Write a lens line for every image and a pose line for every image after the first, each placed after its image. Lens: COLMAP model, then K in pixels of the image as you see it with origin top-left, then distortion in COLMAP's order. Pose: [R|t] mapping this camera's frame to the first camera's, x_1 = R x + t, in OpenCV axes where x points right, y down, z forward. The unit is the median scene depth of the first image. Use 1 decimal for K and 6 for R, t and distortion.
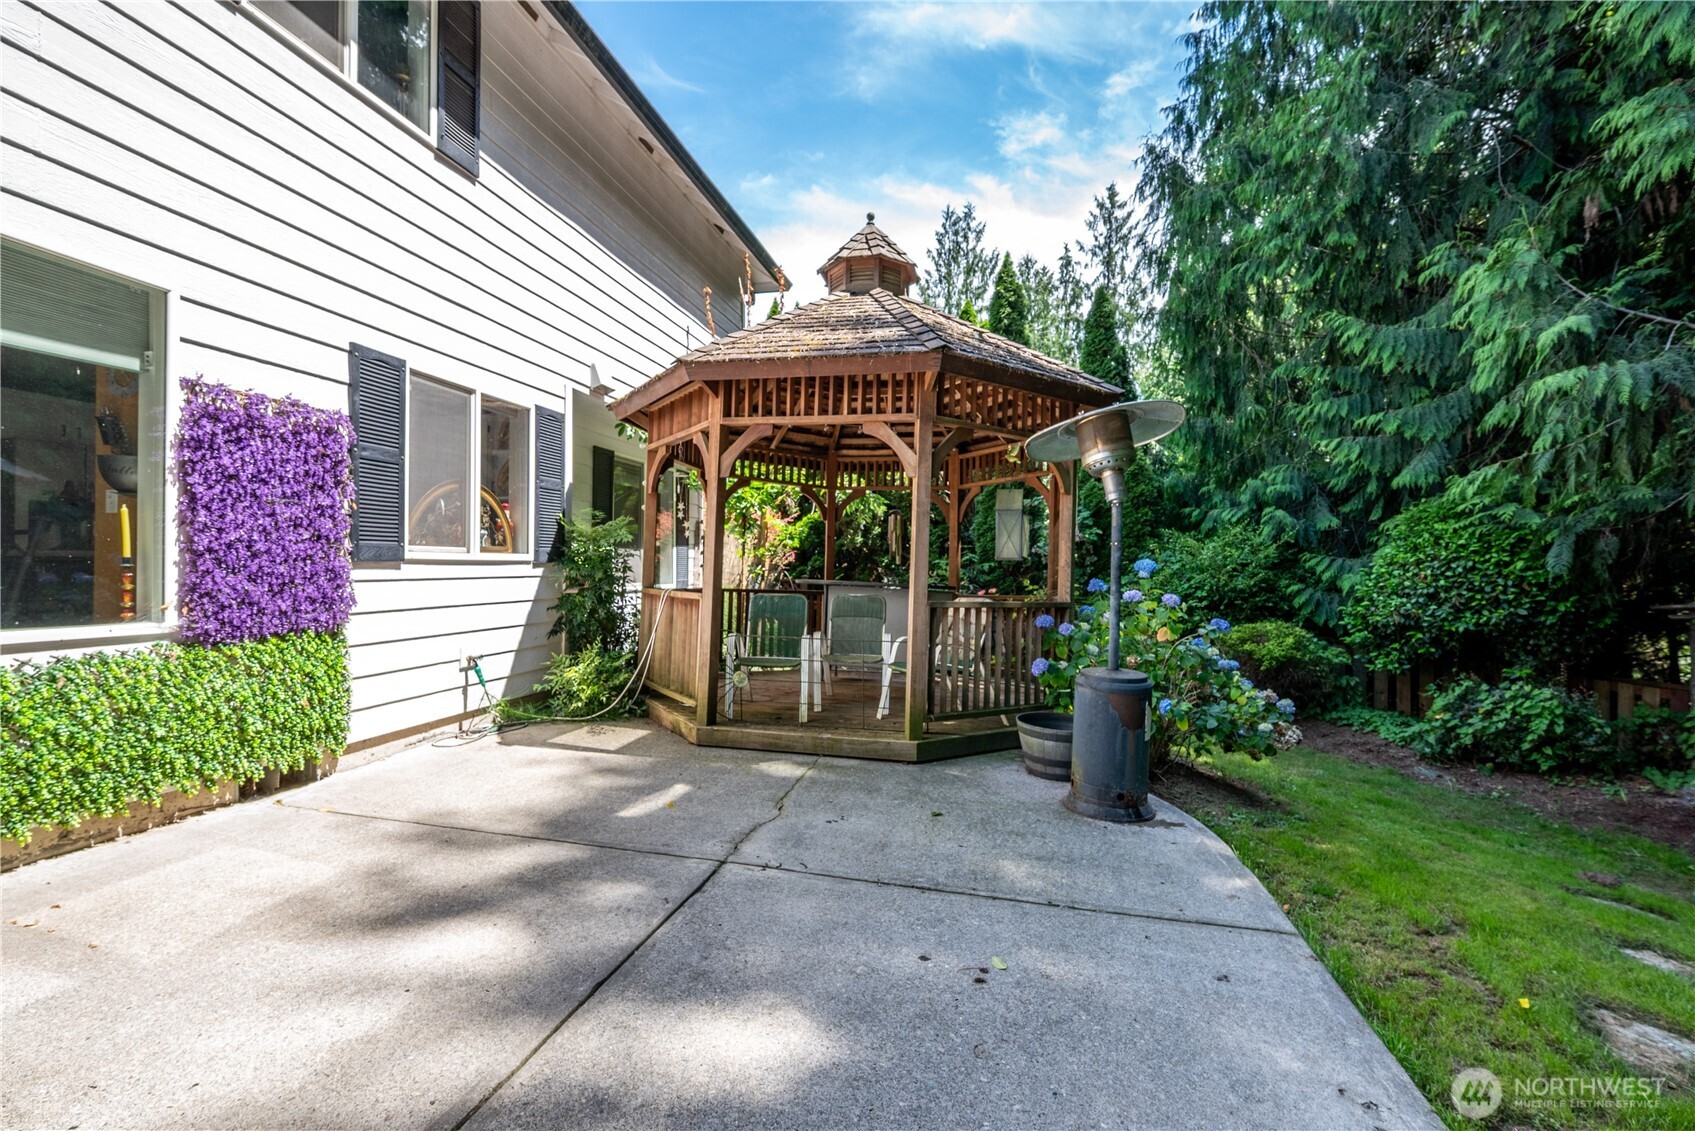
lens RADIAL K [[732.7, 0, 846.5], [0, 732.7, 559.2], [0, 0, 1]] dist [0.000184, -0.000287]
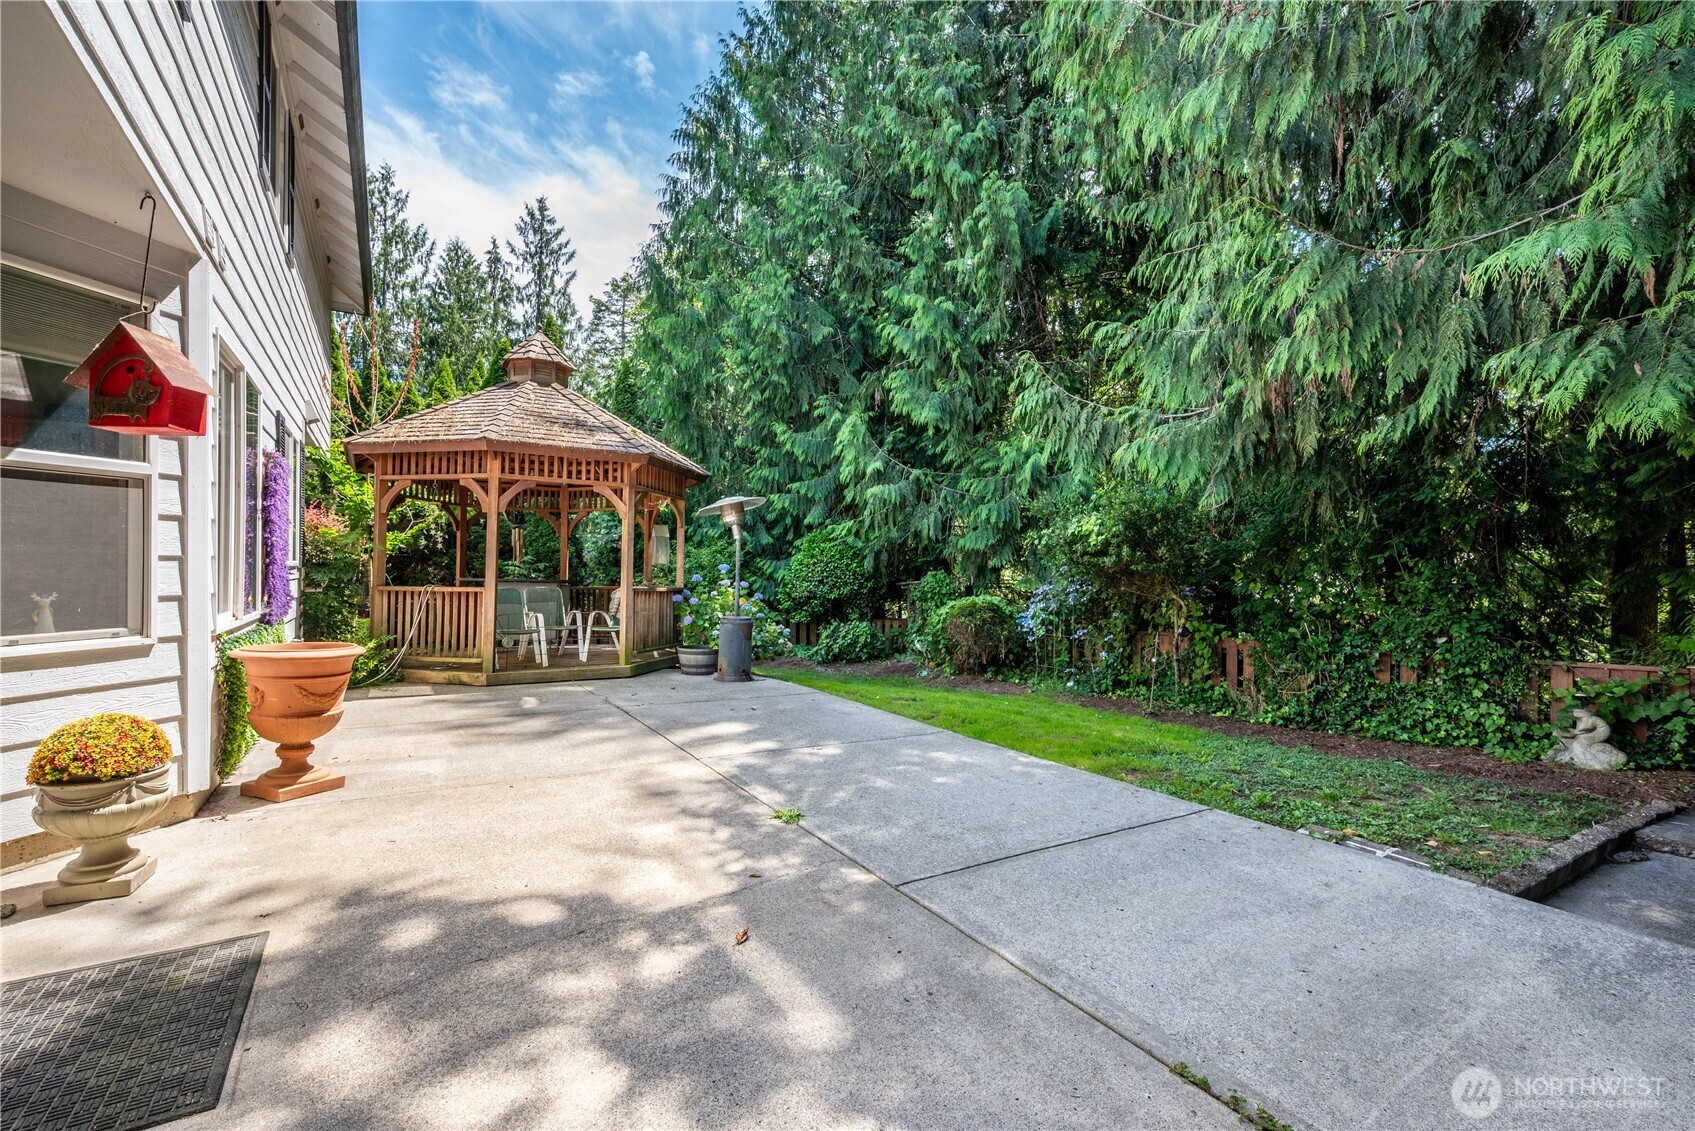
lens RADIAL K [[732.7, 0, 844.9], [0, 732.7, 564.9], [0, 0, 1]] dist [0.000184, -0.000287]
pose [[0.711485, -0.003800, 0.702691, -0.476660], [-0.006843, 0.999900, 0.012336, -0.015976], [-0.702668, -0.013585, 0.711388, -0.392619]]
